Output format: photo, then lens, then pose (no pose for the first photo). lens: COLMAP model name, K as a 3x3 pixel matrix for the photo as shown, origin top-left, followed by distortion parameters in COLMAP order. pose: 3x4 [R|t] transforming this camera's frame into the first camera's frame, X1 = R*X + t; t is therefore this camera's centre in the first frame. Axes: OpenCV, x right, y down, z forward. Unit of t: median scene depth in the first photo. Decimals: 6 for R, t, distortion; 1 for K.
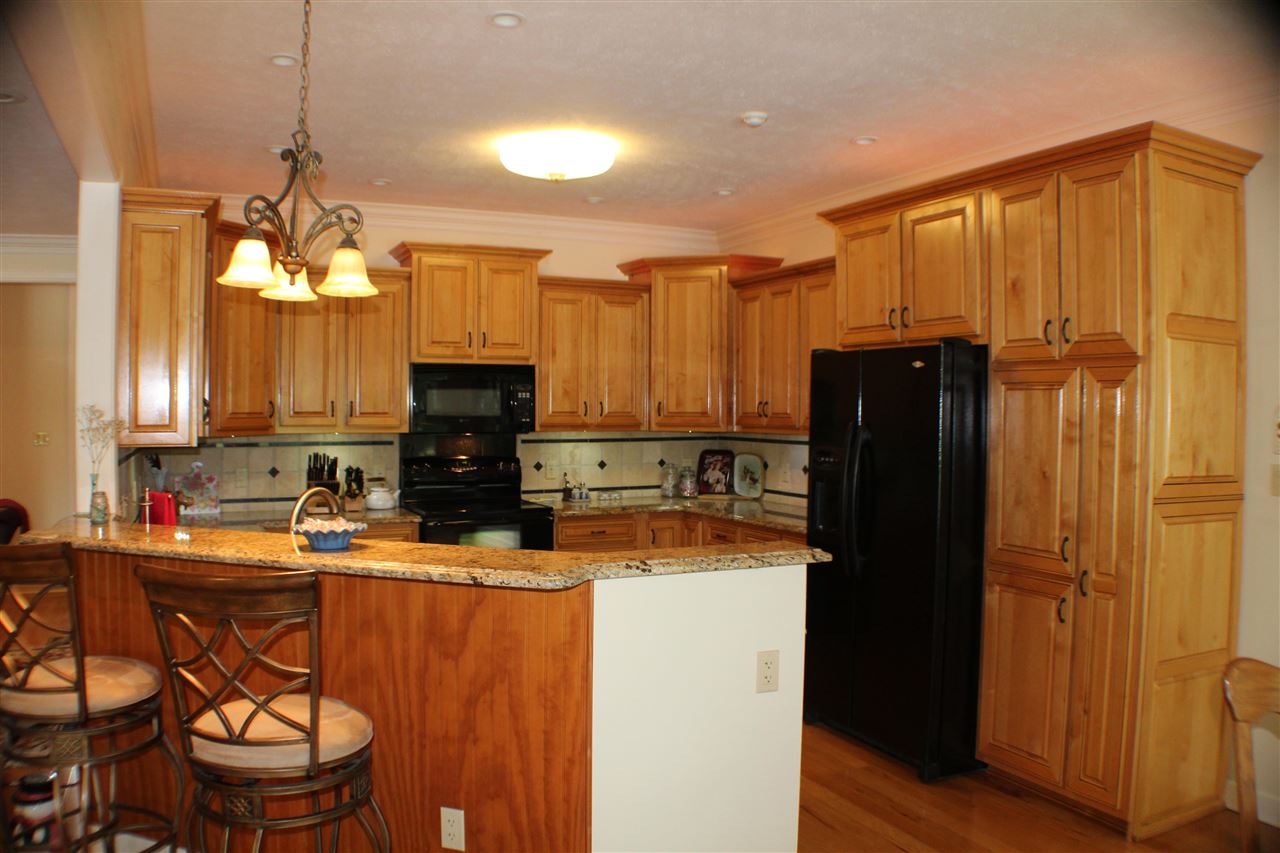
lens RADIAL K [[971.3, 0, 640.0], [0, 971.3, 426.5], [0, 0, 1]] dist [-0.157093, 0.000695]
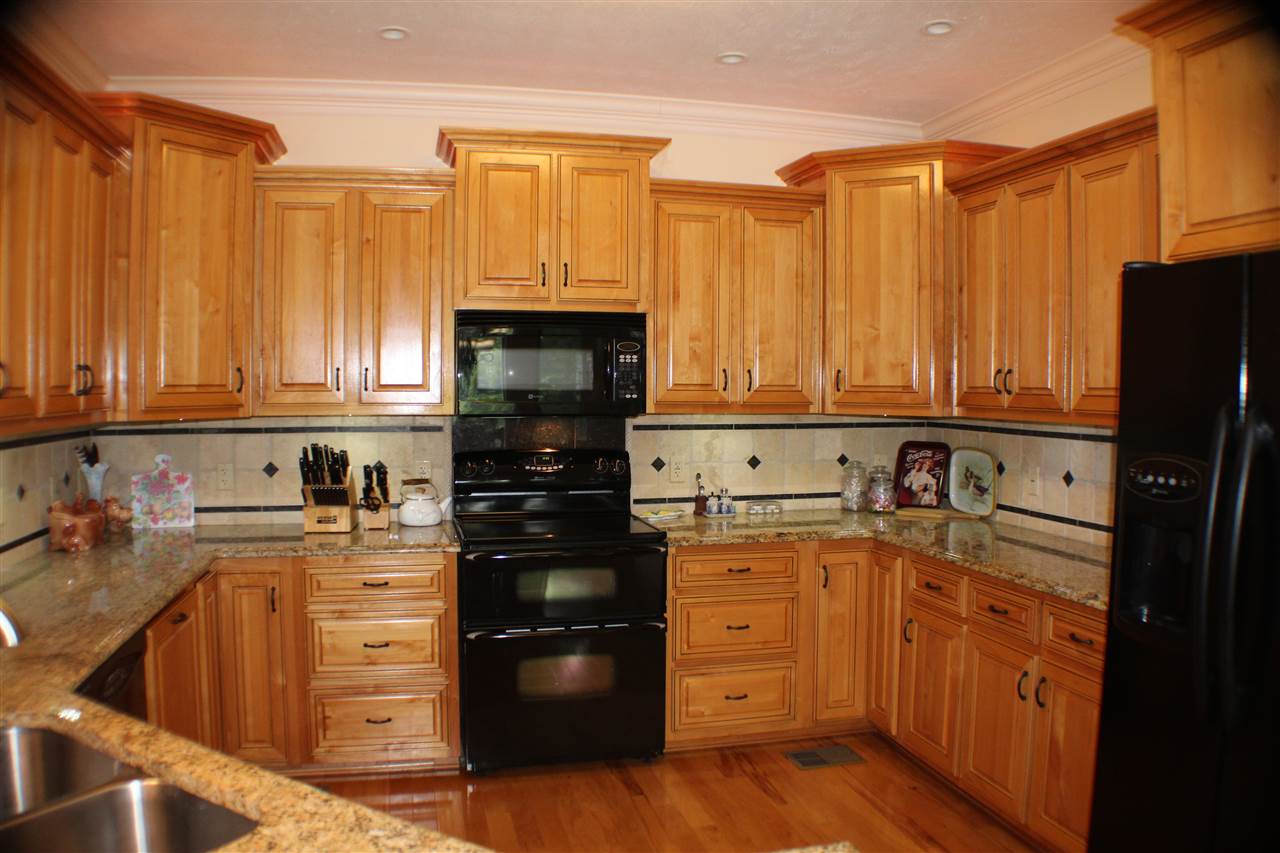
lens RADIAL K [[940.0, 0, 640.0], [0, 940.0, 426.5], [0, 0, 1]] dist [-0.162806, 0.002440]
pose [[0.978563, 0.010770, -0.205667, 0.019205], [-0.005623, 0.999657, 0.025592, -0.002486], [0.205872, -0.023887, 0.978287, 0.358996]]
